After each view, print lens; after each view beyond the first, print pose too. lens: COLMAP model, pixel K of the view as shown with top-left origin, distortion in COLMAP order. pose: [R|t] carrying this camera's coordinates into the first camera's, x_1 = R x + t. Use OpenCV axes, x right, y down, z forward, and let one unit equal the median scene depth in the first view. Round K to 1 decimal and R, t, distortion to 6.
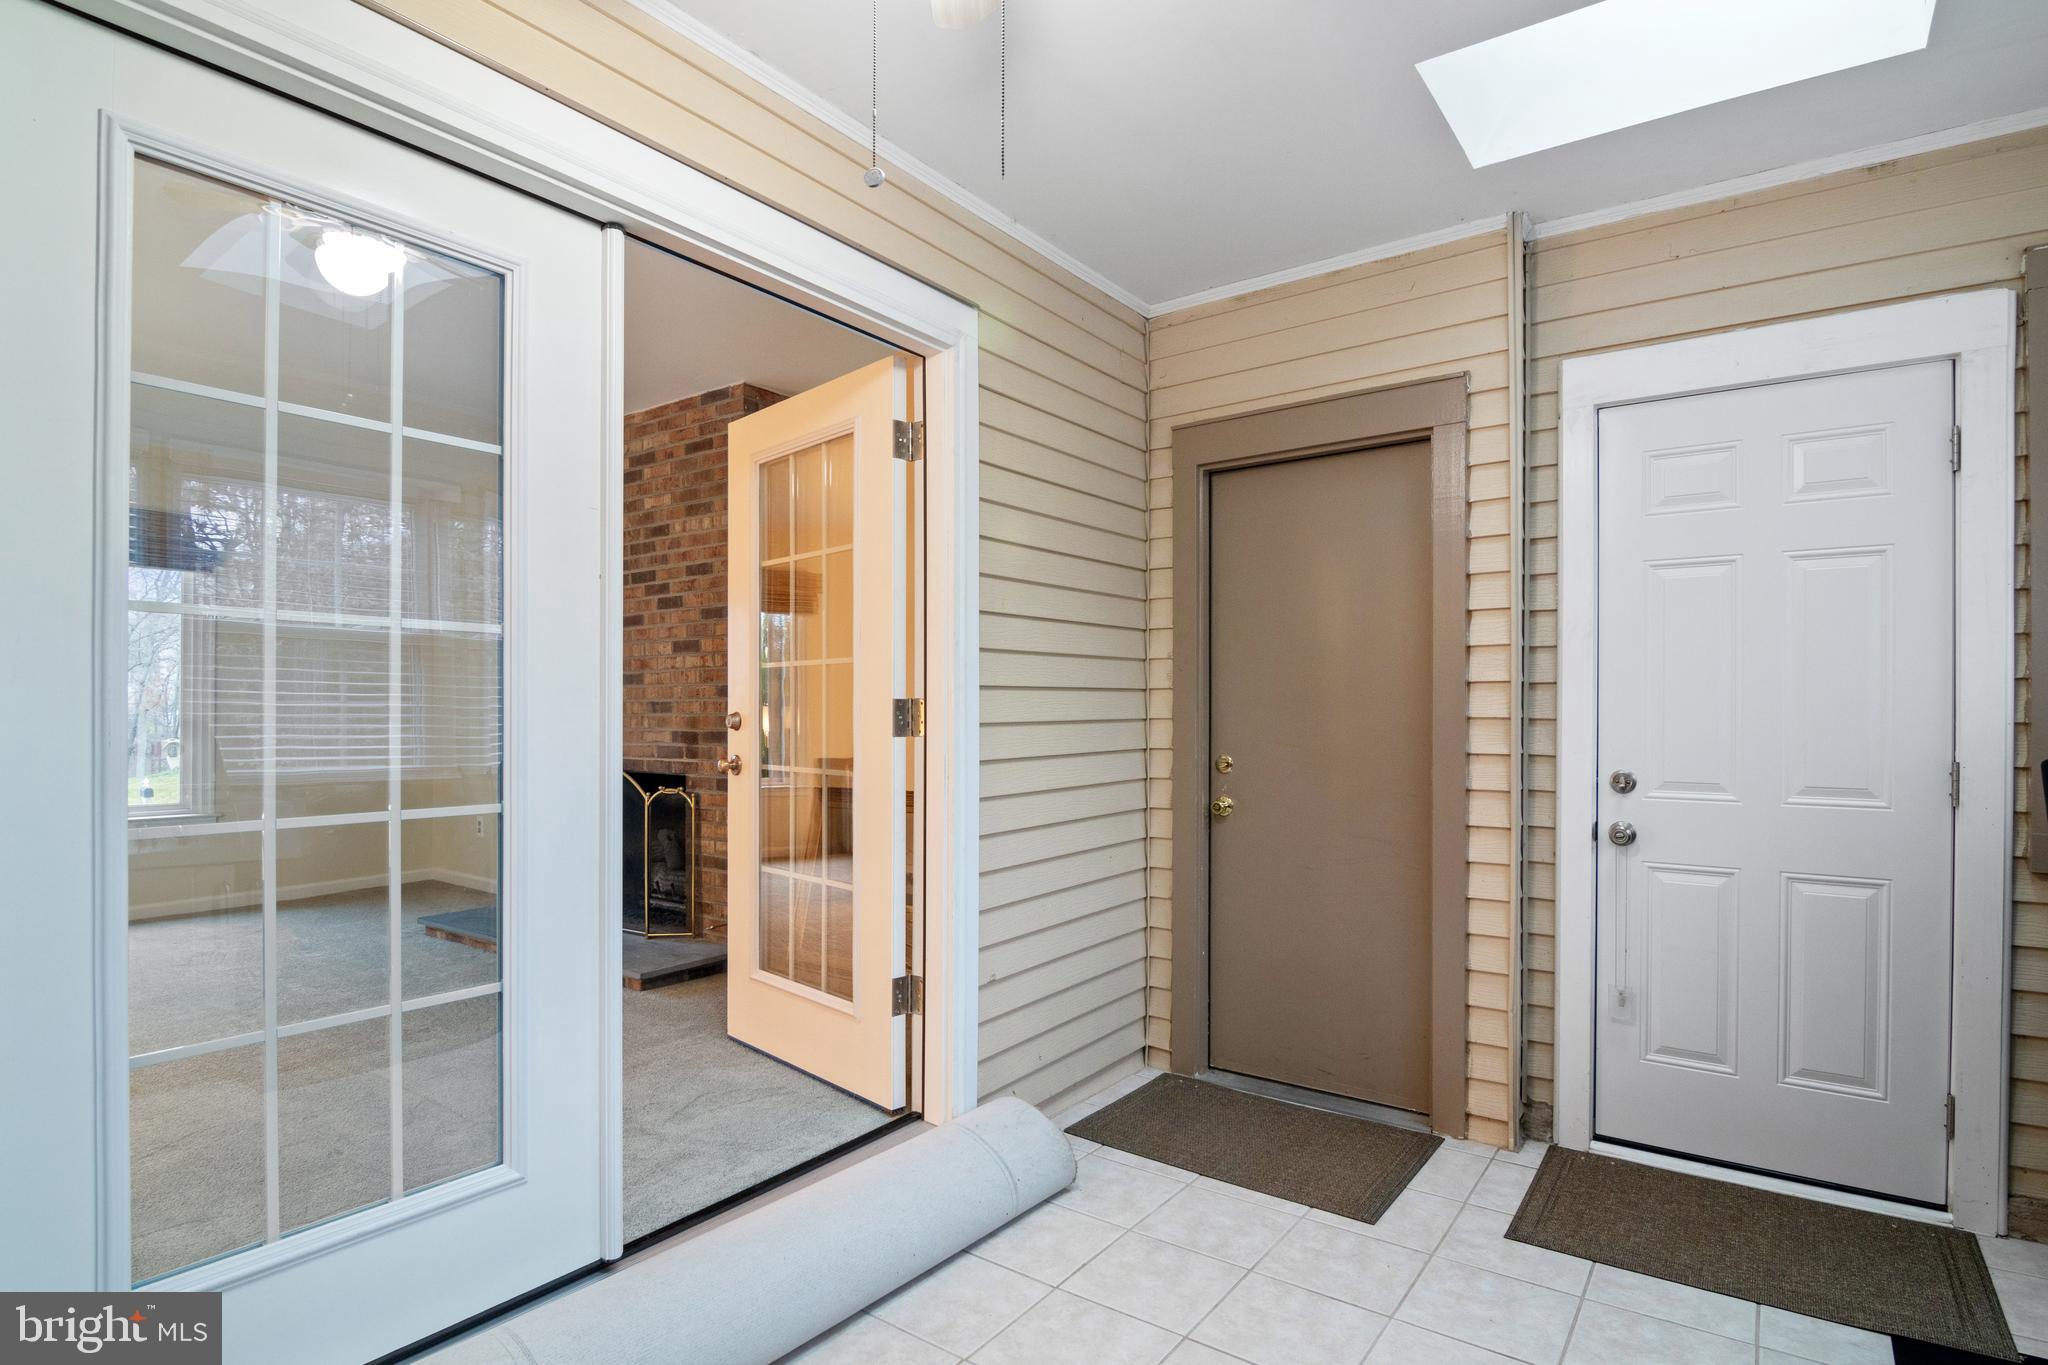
lens RADIAL K [[1030.5, 0, 1022.0], [0, 1030.5, 700.9], [0, 0, 1]] dist [0.002212, -0.034879]
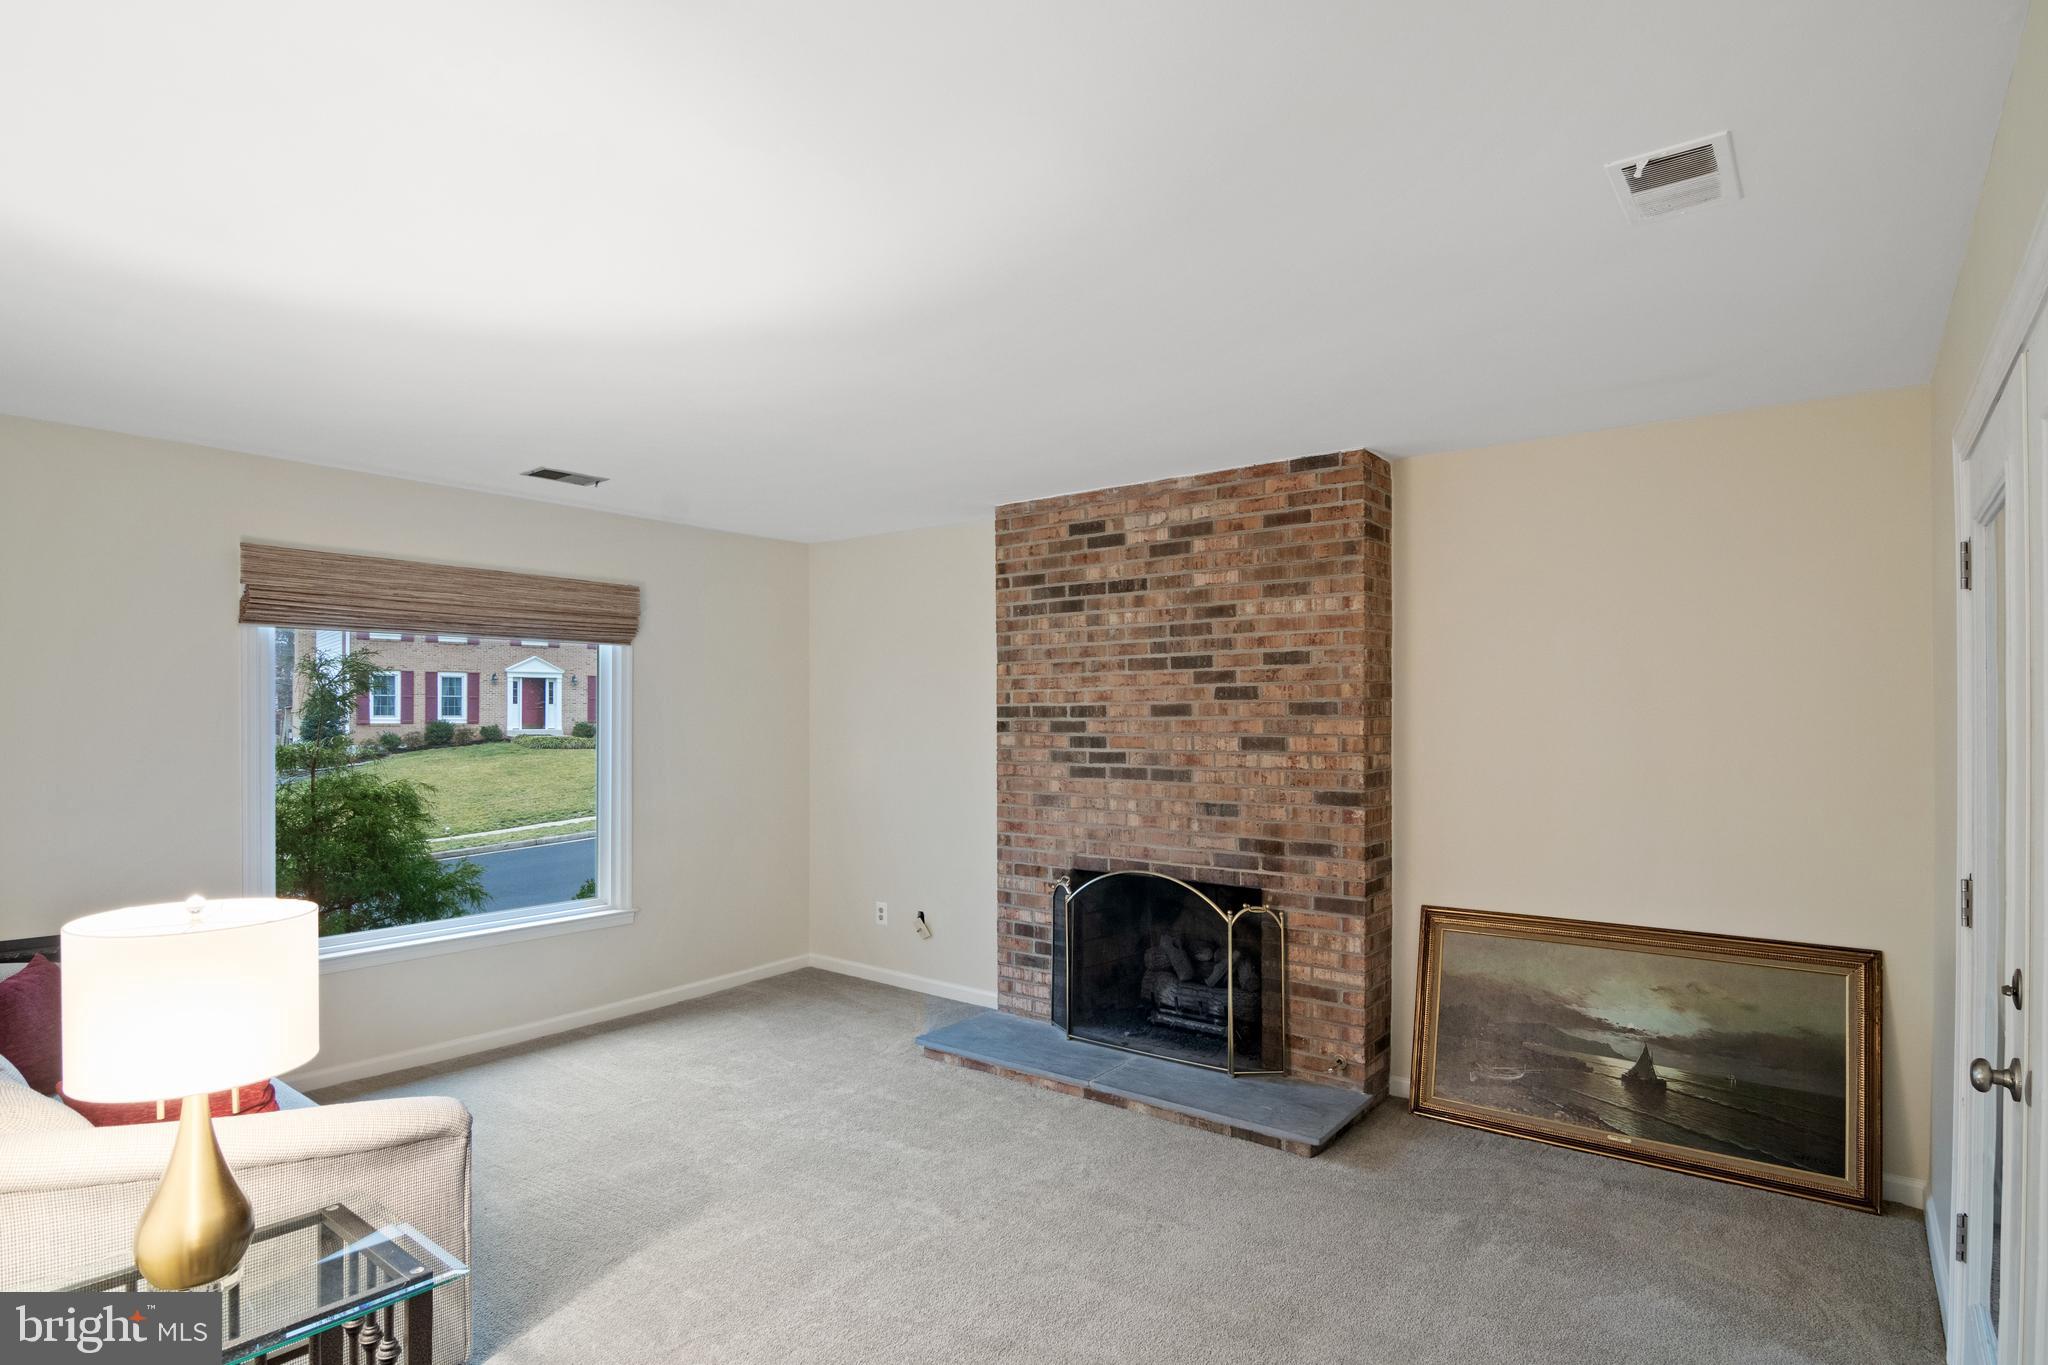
lens RADIAL K [[1030.5, 0, 1022.0], [0, 1030.5, 700.9], [0, 0, 1]] dist [0.002212, -0.034879]
pose [[0.999591, -0.001379, -0.028559, -0.506342], [0.001266, 0.999991, -0.003972, -0.086206], [0.028564, 0.003934, 0.999584, 0.109166]]
